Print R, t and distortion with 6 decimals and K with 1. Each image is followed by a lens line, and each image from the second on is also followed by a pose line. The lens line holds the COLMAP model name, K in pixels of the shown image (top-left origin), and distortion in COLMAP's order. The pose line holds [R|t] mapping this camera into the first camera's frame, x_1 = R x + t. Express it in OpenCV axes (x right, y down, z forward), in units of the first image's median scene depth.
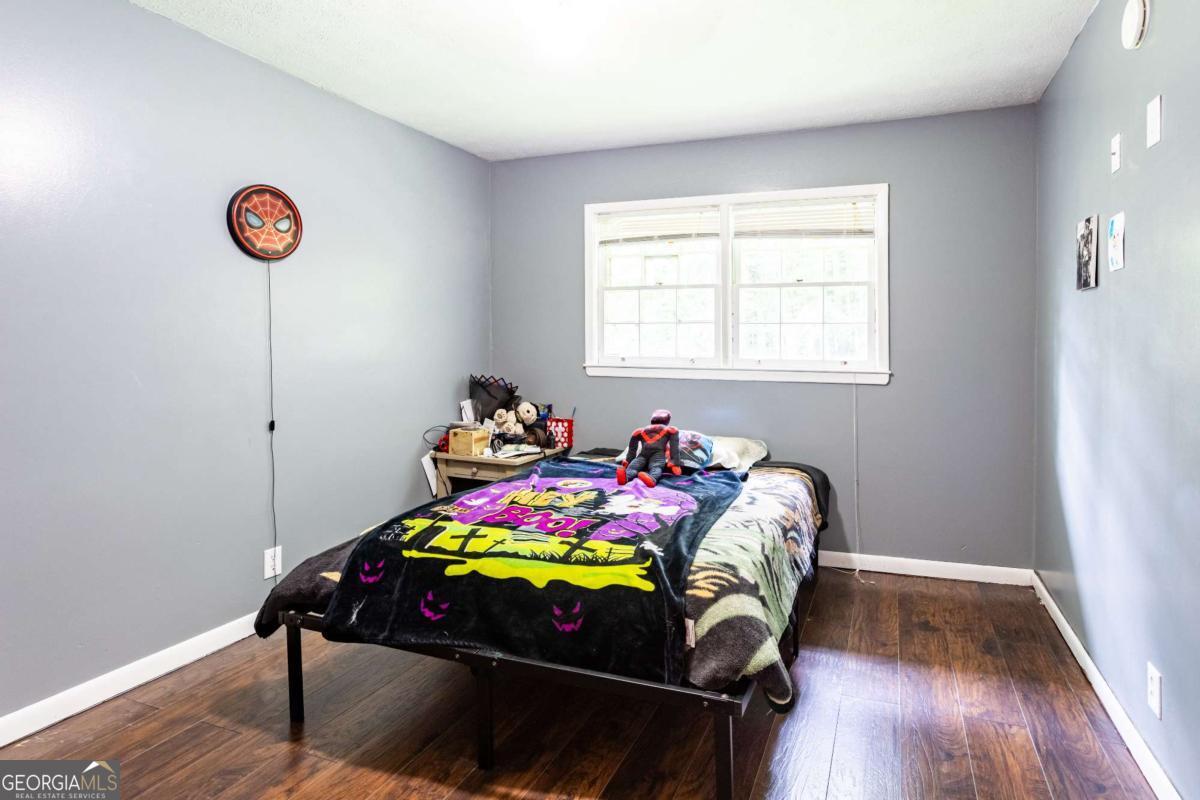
lens RADIAL K [[615.4, 0, 599.7], [0, 615.4, 360.4], [0, 0, 1]] dist [-0.023326, 0.015138]
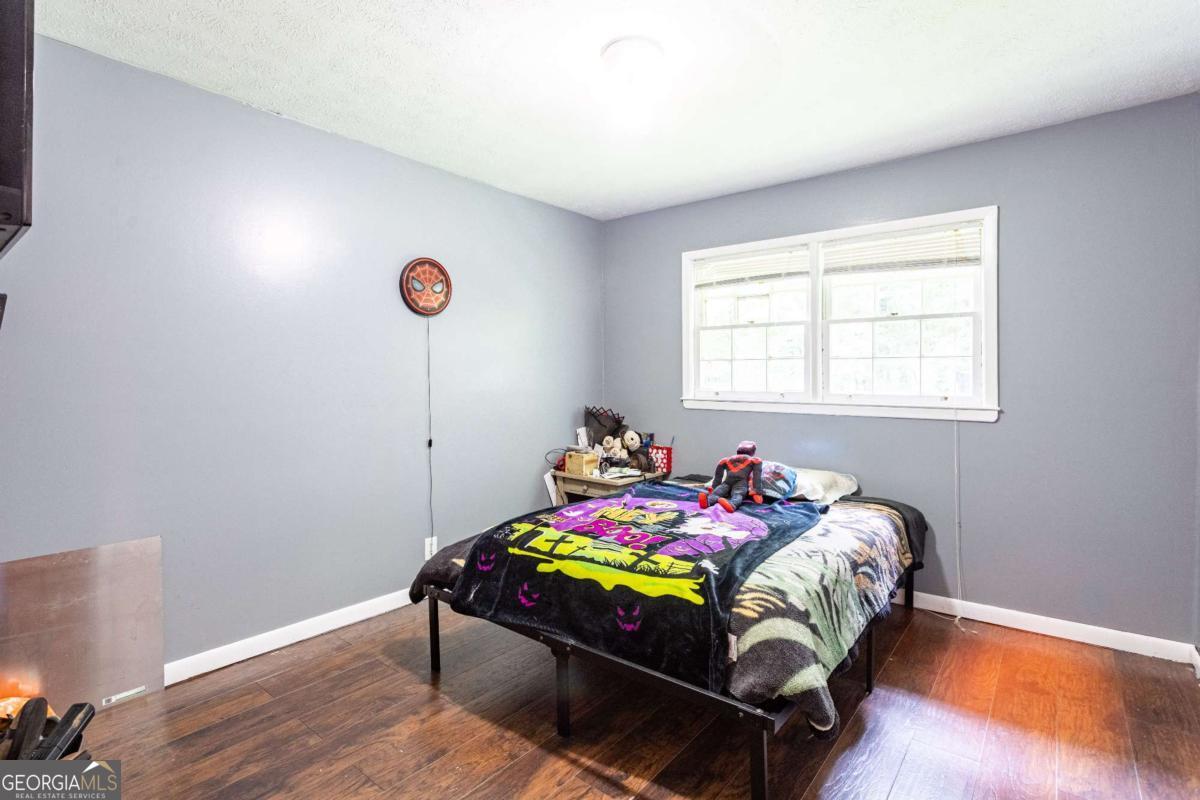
lens RADIAL K [[571.6, 0, 591.7], [0, 571.6, 396.3], [0, 0, 1]] dist [-0.022300, 0.010705]
pose [[0.940240, 0.006795, -0.340446, 0.212860], [-0.005433, 0.999973, 0.004955, -0.000604], [0.340470, -0.002809, 0.940251, -0.020586]]
